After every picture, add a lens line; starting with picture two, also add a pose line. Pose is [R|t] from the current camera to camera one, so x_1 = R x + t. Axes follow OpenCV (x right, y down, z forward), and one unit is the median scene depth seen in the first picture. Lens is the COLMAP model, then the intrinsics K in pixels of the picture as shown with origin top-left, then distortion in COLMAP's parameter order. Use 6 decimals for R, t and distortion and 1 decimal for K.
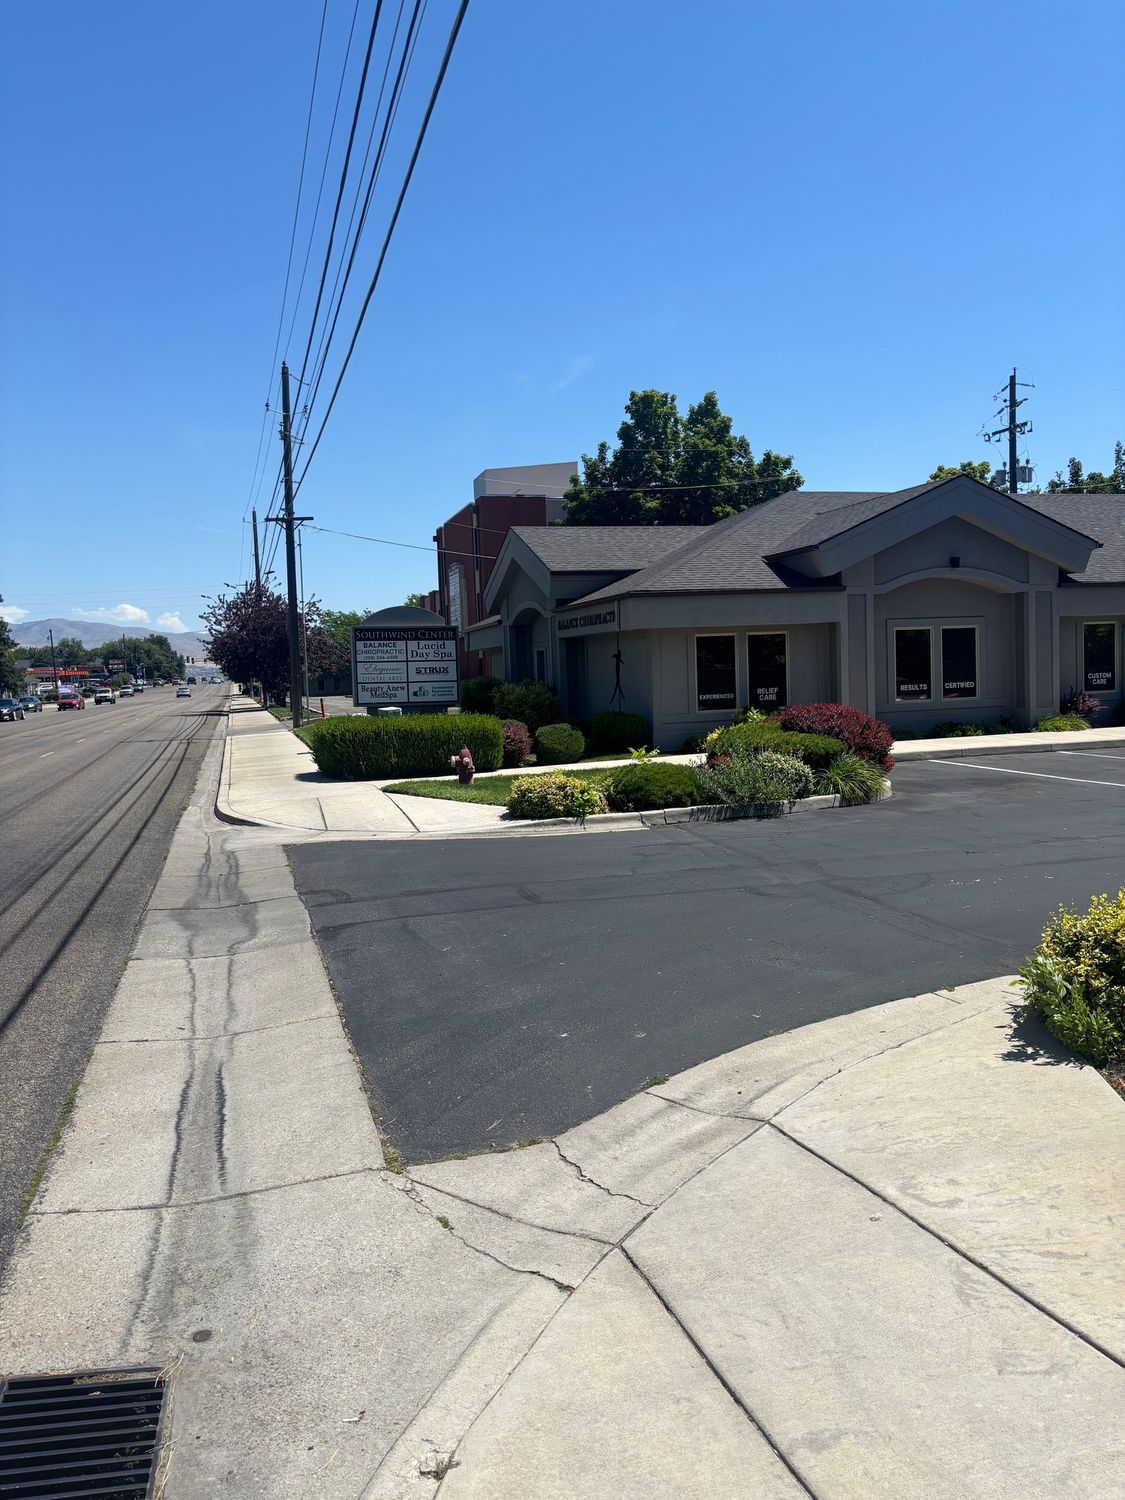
lens RADIAL K [[1110.7, 0, 559.1], [0, 1110.7, 748.0], [0, 0, 1]] dist [0.010059, -0.000853]
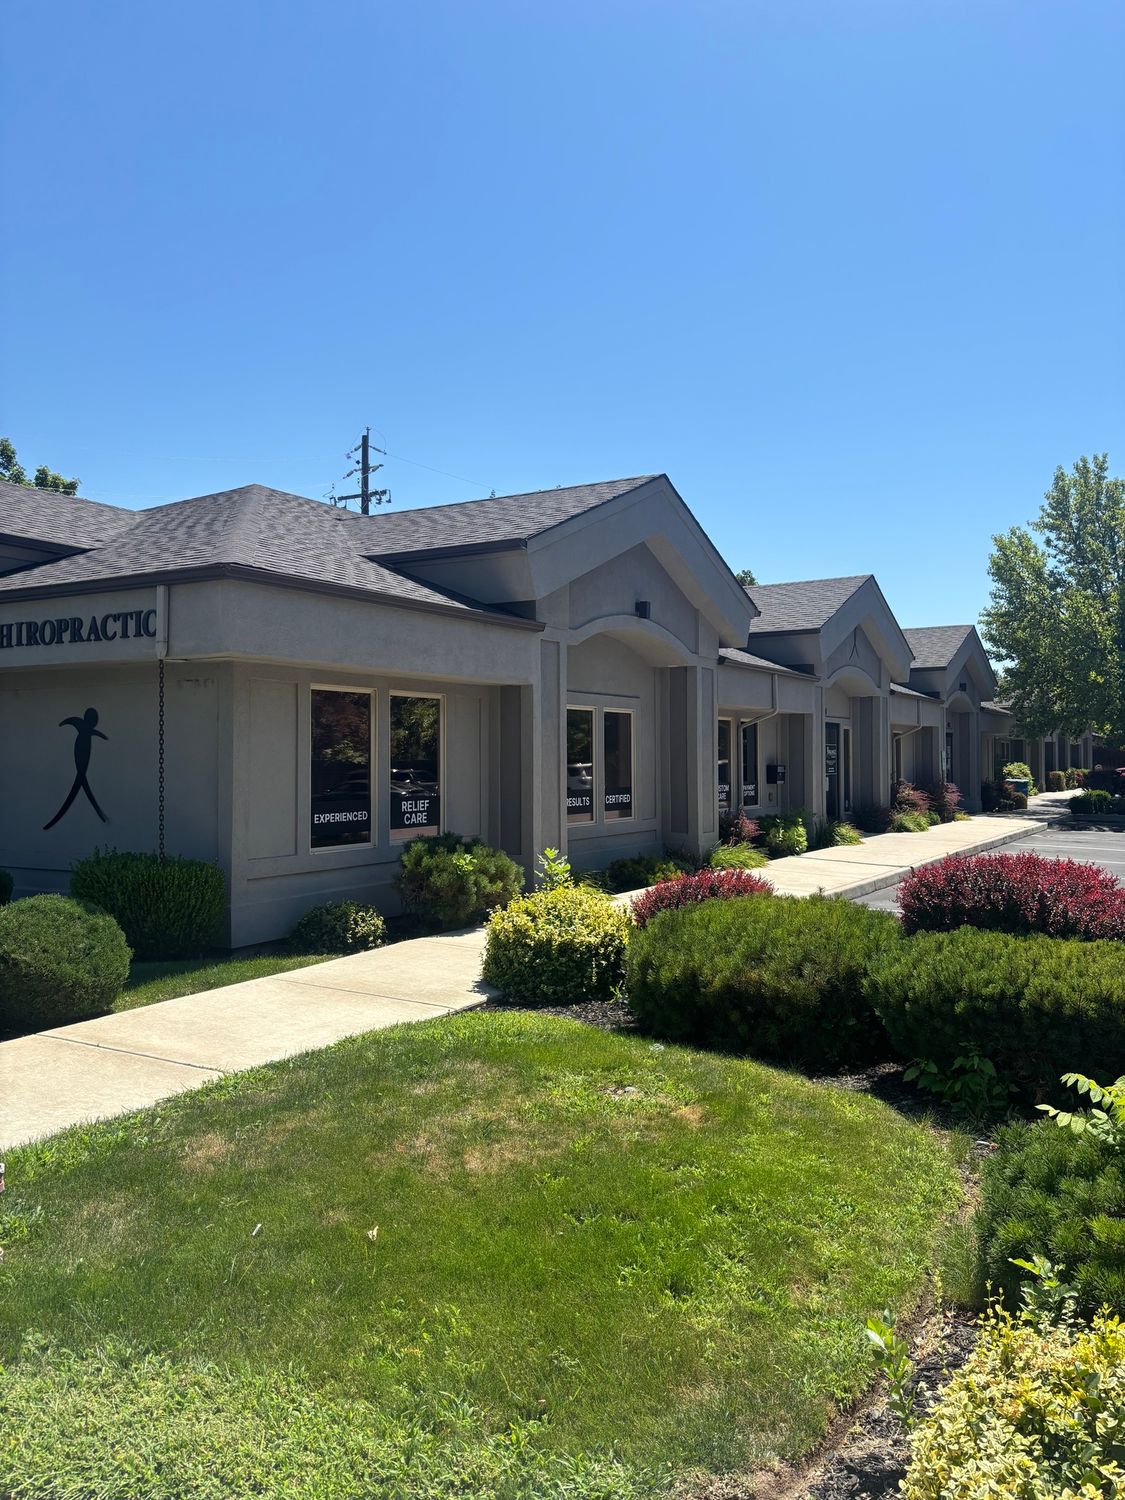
lens RADIAL K [[1110.7, 0, 566.0], [0, 1110.7, 756.2], [0, 0, 1]] dist [0.010059, -0.000853]
pose [[0.741476, 0.040442, 0.669760, -0.107712], [0.013882, 0.997044, -0.075573, -0.034742], [-0.670836, 0.065333, 0.738722, 0.571670]]
